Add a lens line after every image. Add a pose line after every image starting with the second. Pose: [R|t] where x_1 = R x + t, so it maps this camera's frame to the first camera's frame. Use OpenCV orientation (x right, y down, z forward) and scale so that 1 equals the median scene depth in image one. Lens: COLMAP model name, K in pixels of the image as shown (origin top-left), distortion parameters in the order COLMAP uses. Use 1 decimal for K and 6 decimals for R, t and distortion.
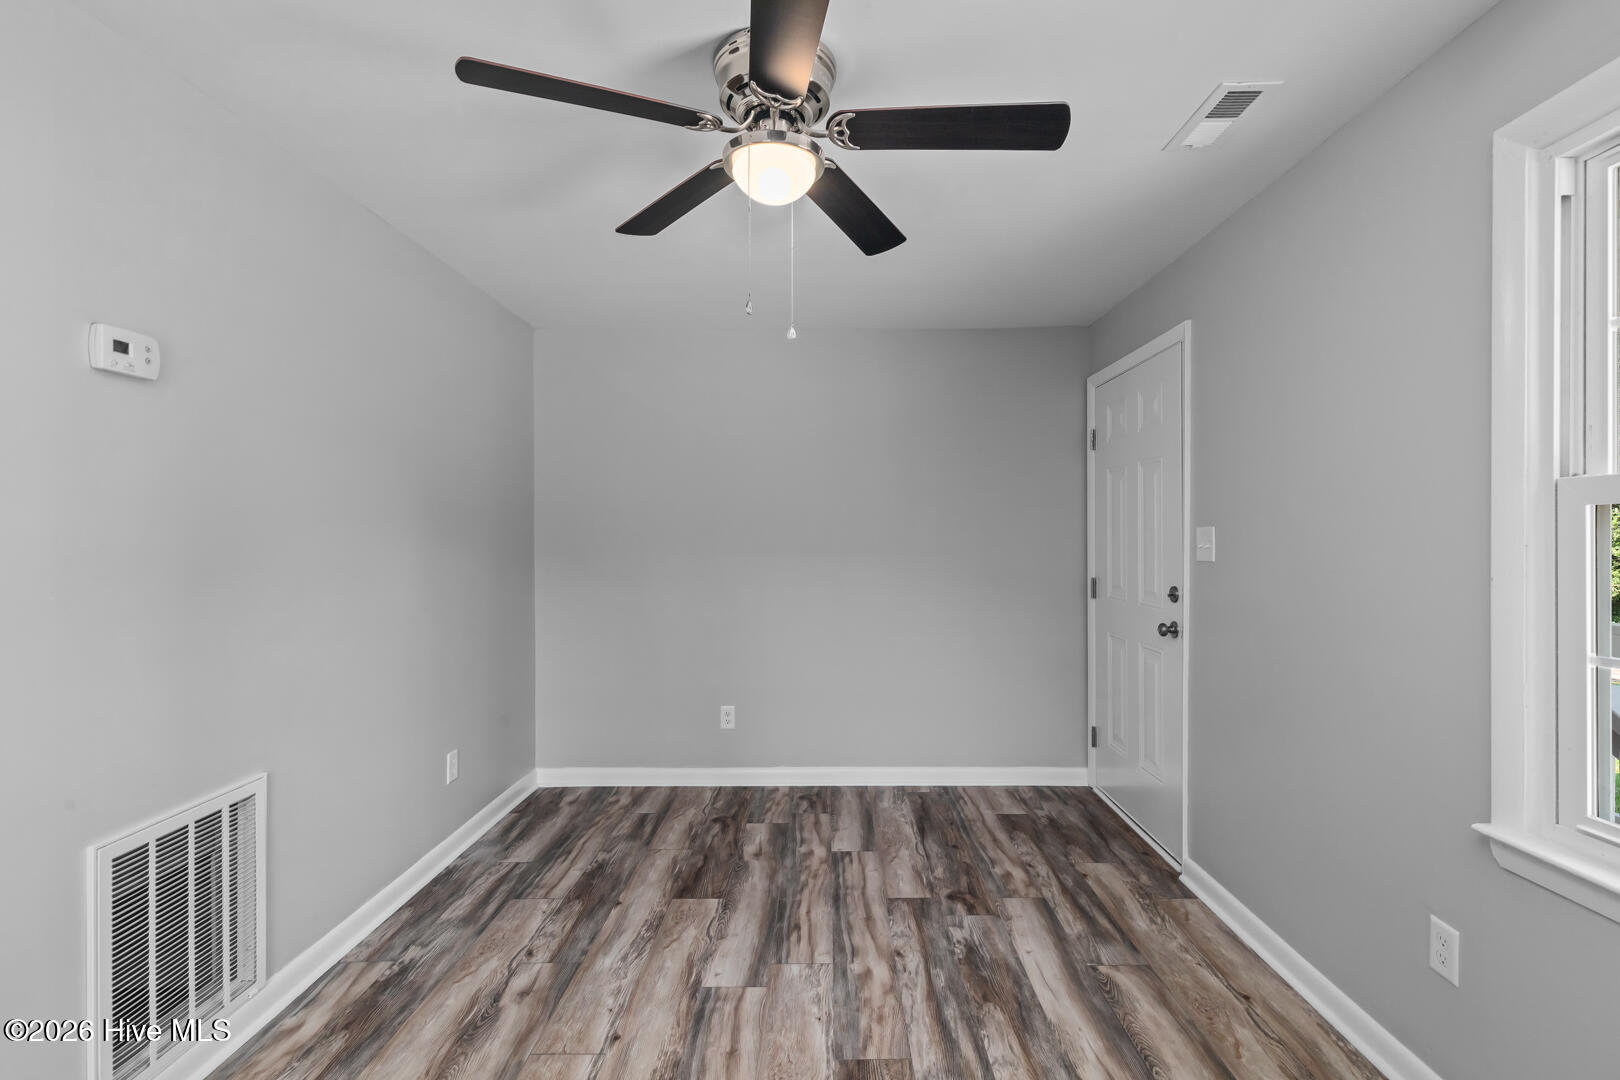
lens RADIAL K [[736.6, 0, 810.0], [0, 736.6, 540.0], [0, 0, 1]] dist [0.005313, -0.000854]
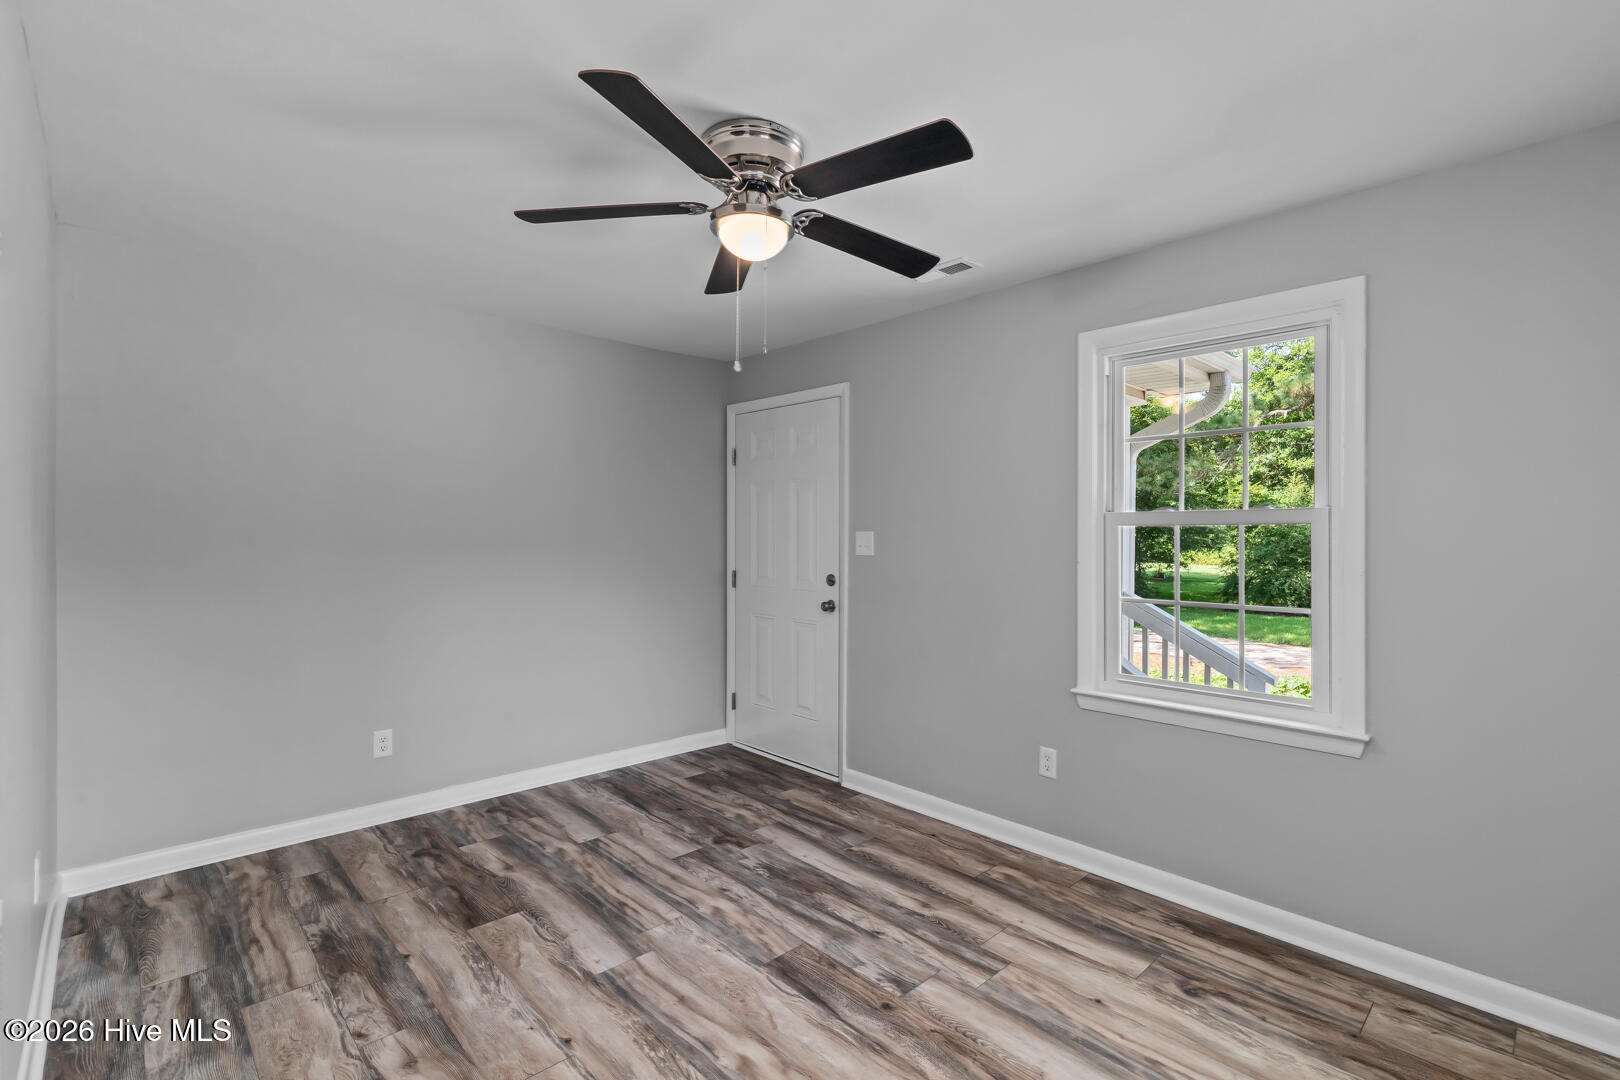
lens RADIAL K [[736.6, 0, 810.0], [0, 736.6, 540.0], [0, 0, 1]] dist [0.005313, -0.000854]
pose [[0.728133, 0.002015, 0.685433, -0.489870], [-0.003568, 0.999993, 0.000850, -0.002324], [-0.685426, -0.003065, 0.728136, 0.036448]]
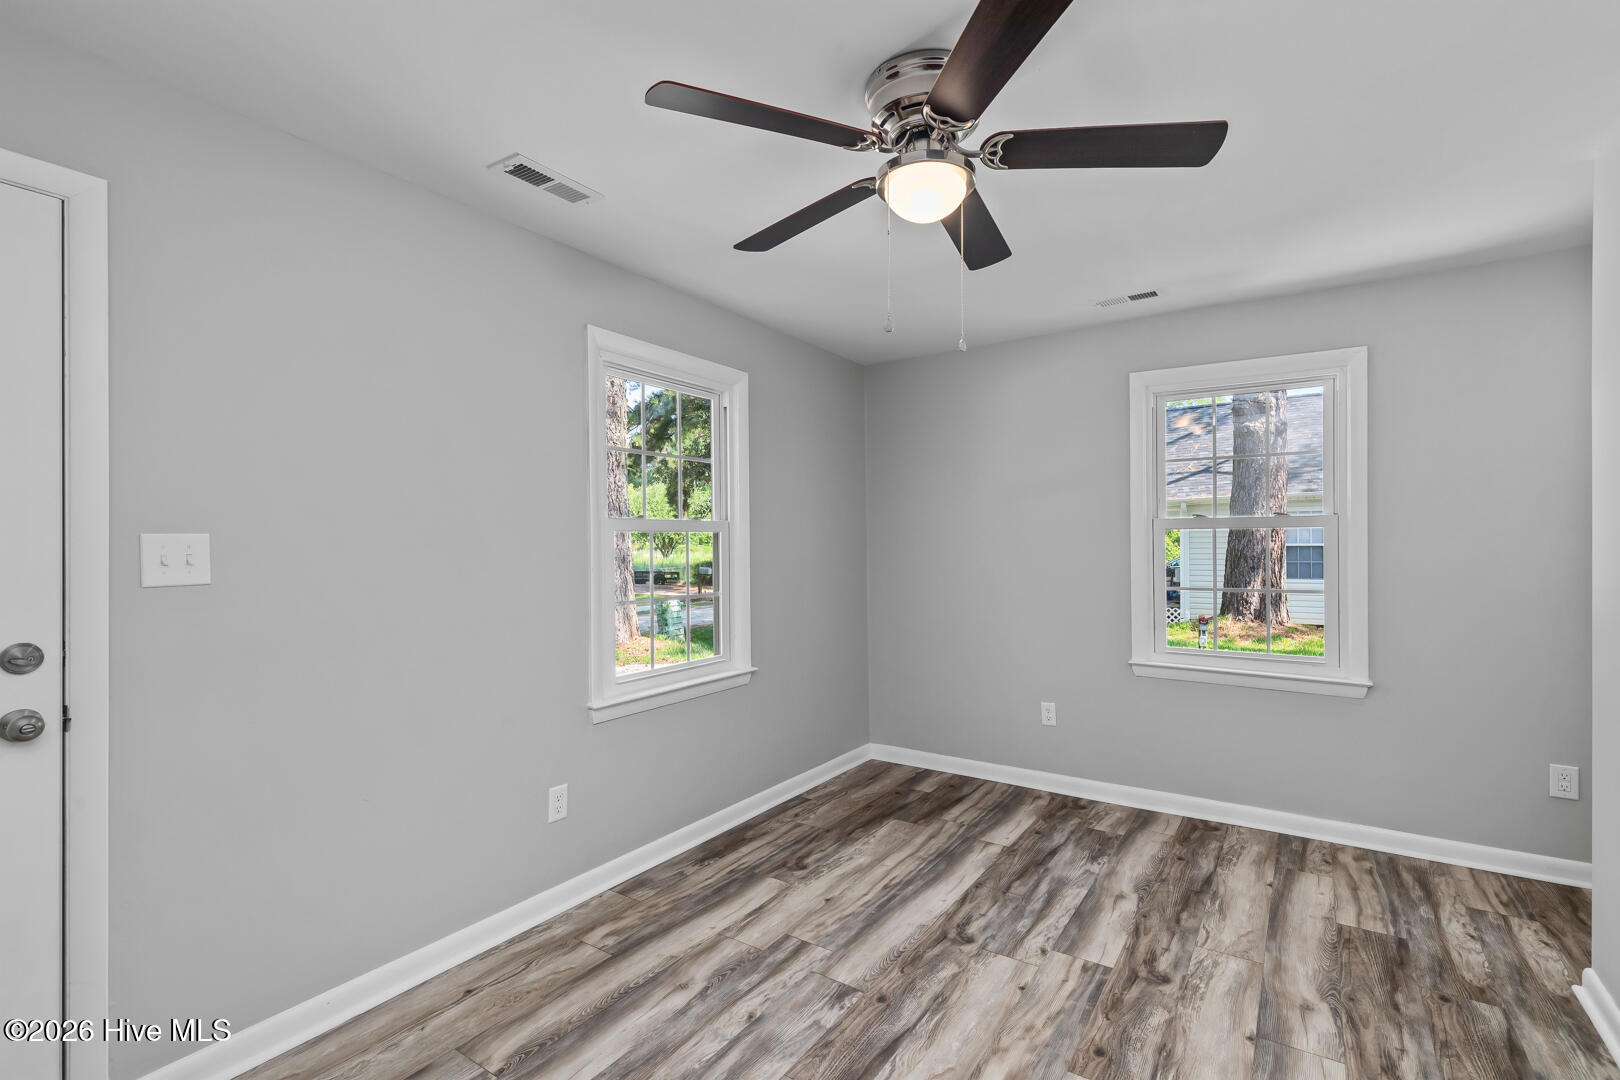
lens RADIAL K [[754.3, 0, 814.9], [0, 754.3, 567.2], [0, 0, 1]] dist [0.003974, 0.000316]
pose [[-0.839765, -0.011232, 0.542834, -0.289227], [0.009580, 0.999324, 0.035498, -0.009400], [-0.542866, 0.035011, -0.839089, 1.186655]]
